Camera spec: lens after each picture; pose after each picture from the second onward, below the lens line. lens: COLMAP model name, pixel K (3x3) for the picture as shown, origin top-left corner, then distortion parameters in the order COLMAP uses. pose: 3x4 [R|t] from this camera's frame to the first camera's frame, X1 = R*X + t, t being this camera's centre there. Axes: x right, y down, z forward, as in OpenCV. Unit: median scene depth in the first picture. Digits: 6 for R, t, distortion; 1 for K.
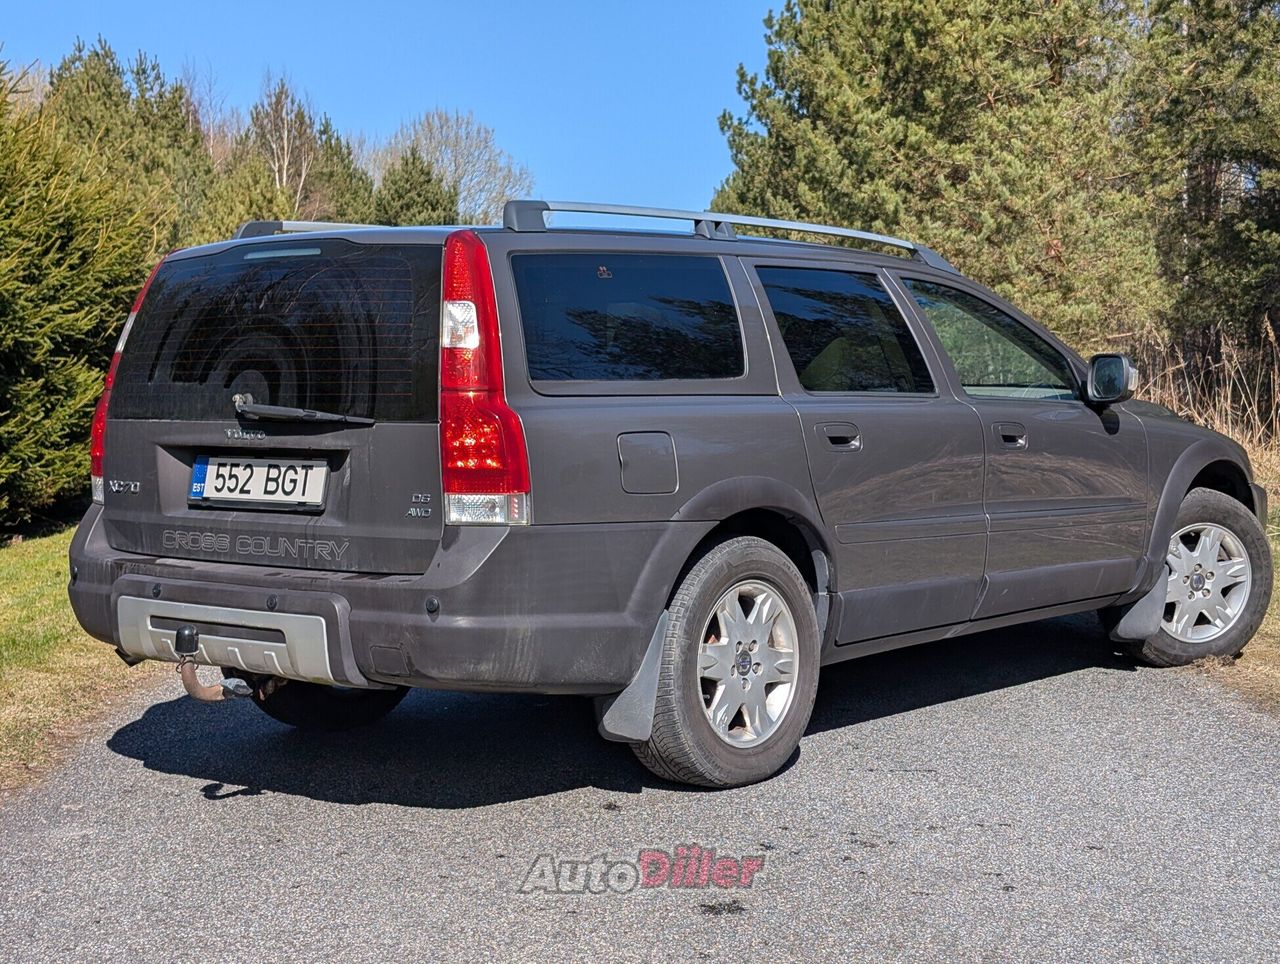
lens RADIAL K [[1974.8, 0, 702.5], [0, 1974.8, 479.6], [0, 0, 1]] dist [0.162768, -0.666079]
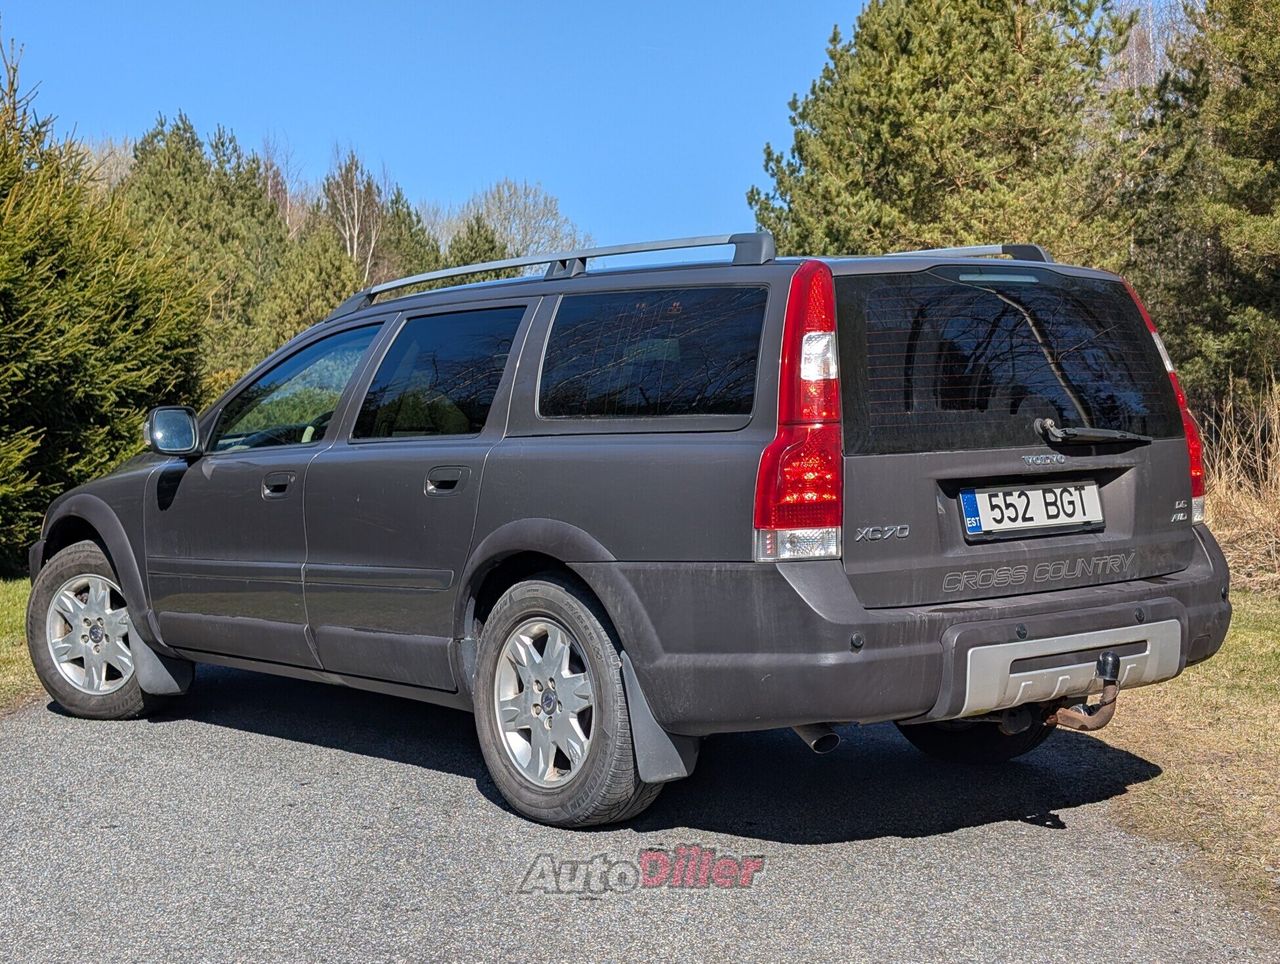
lens RADIAL K [[1974.8, 0, 702.5], [0, 1974.8, 479.6], [0, 0, 1]] dist [0.162768, -0.666079]
pose [[0.999275, 0.005799, -0.037641, 0.044431], [-0.006999, 0.999469, -0.031822, 0.010956], [0.037436, 0.032063, 0.998785, -0.112147]]
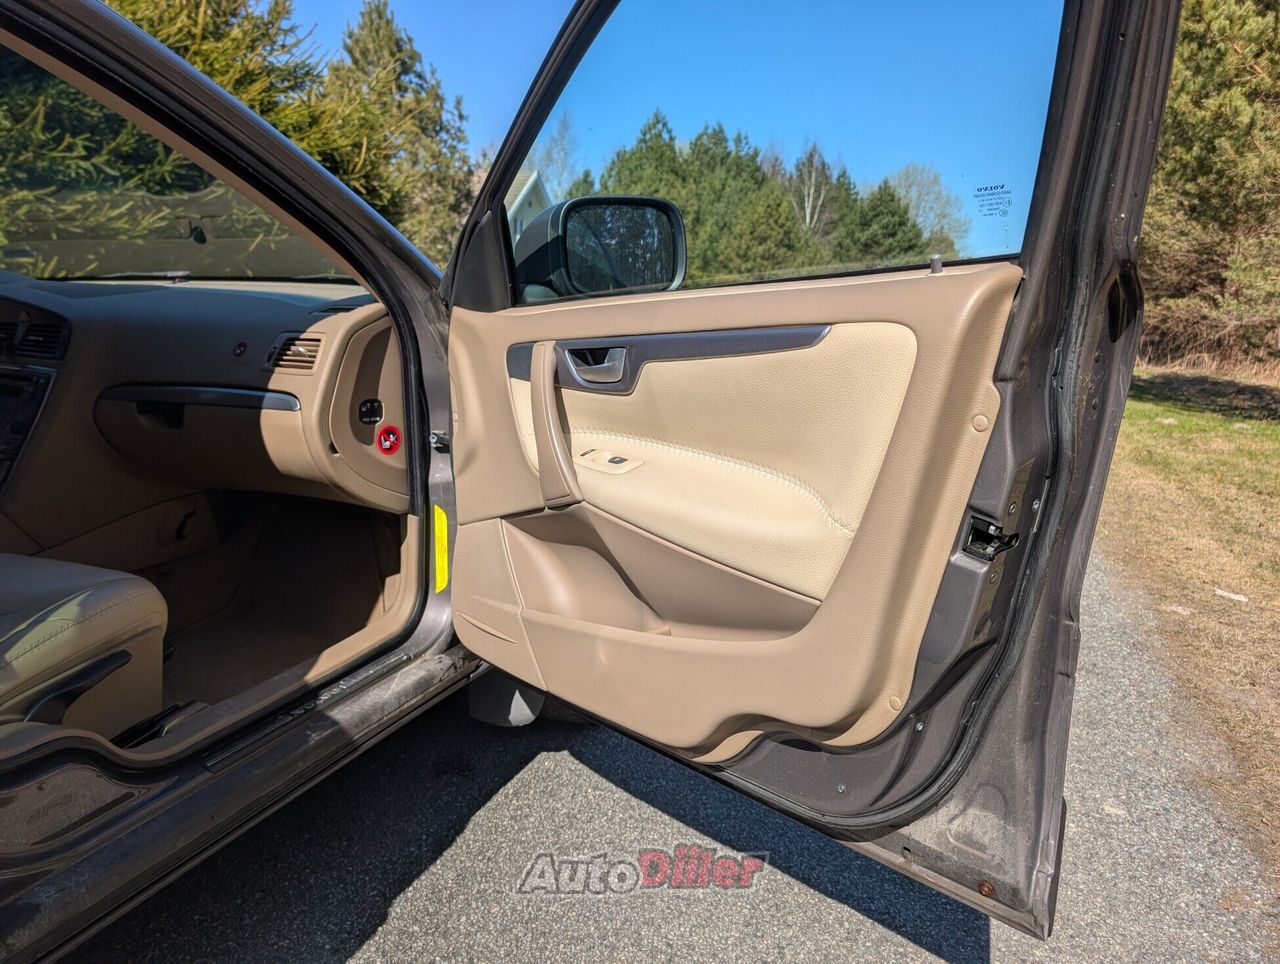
lens RADIAL K [[928.8, 0, 645.6], [0, 928.8, 490.1], [0, 0, 1]] dist [-0.003196, -0.008209]
pose [[0.913545, 0.112085, -0.390990, 0.038737], [-0.057351, 0.987174, 0.148993, -0.033810], [0.402675, -0.113689, 0.908256, 0.572059]]
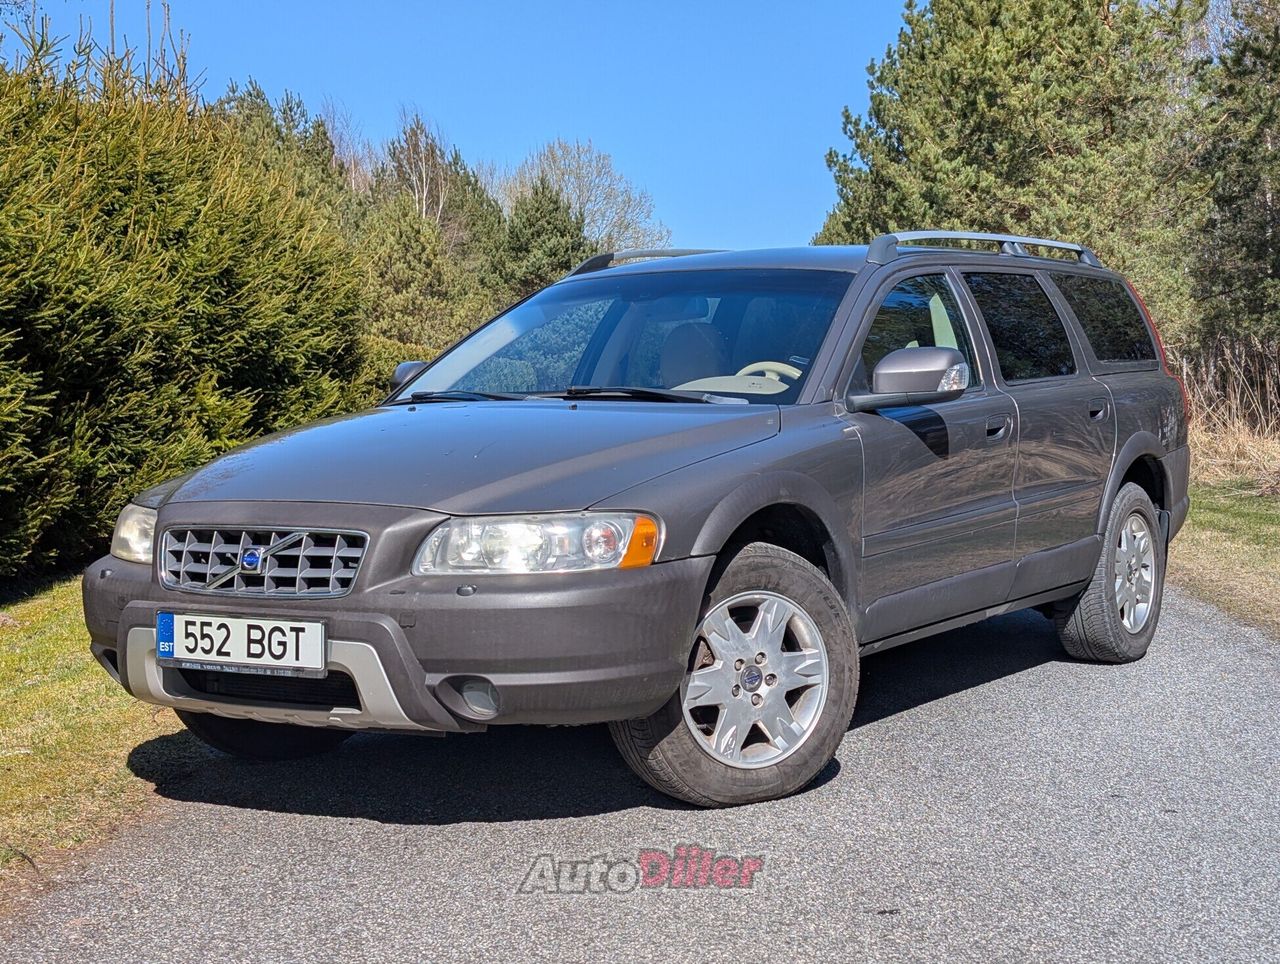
lens RADIAL K [[1974.8, 0, 702.5], [0, 1974.8, 479.6], [0, 0, 1]] dist [0.162768, -0.666079]
pose [[0.998244, -0.004079, -0.059102, 0.006834], [0.003552, 0.999953, -0.009022, 0.016015], [0.059136, 0.008796, 0.998211, -0.197132]]
